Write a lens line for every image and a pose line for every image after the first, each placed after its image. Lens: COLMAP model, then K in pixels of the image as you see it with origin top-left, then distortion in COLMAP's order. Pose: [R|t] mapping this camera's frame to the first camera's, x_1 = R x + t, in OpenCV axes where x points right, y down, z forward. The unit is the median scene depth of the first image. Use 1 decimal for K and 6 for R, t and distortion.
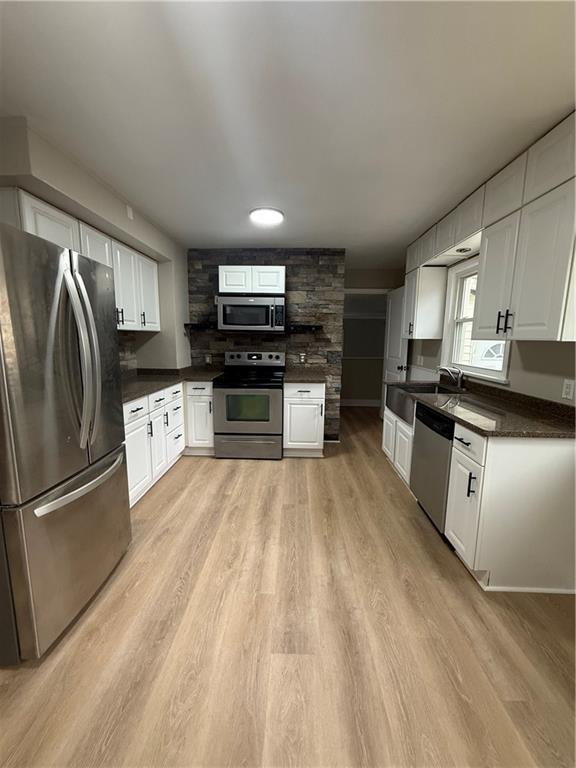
lens RADIAL K [[309.9, 0, 288.0], [0, 309.9, 384.0], [0, 0, 1]] dist [0.000142, -0.000090]
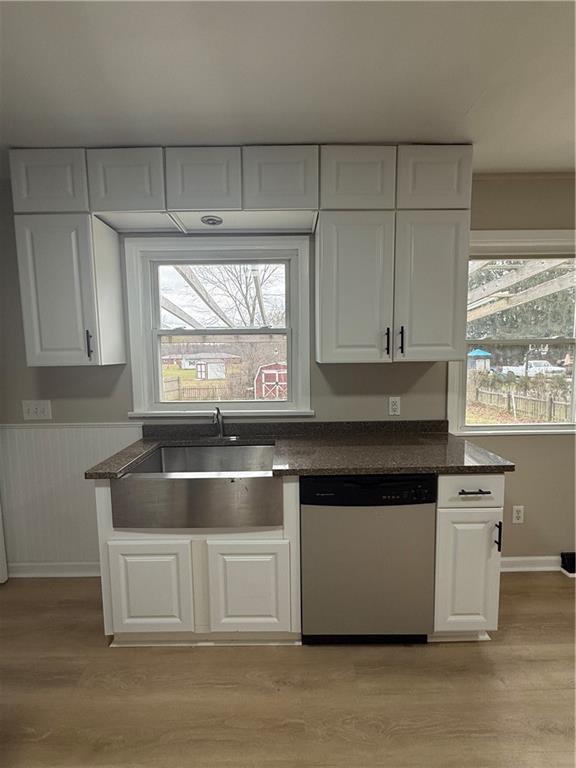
lens RADIAL K [[345.9, 0, 288.0], [0, 345.9, 384.0], [0, 0, 1]] dist [-0.002323, -0.000354]
pose [[-0.037515, -0.106174, 0.993640, -0.163351], [0.159382, 0.980975, 0.110838, -0.166194], [-0.986504, 0.162526, -0.019879, 0.929404]]
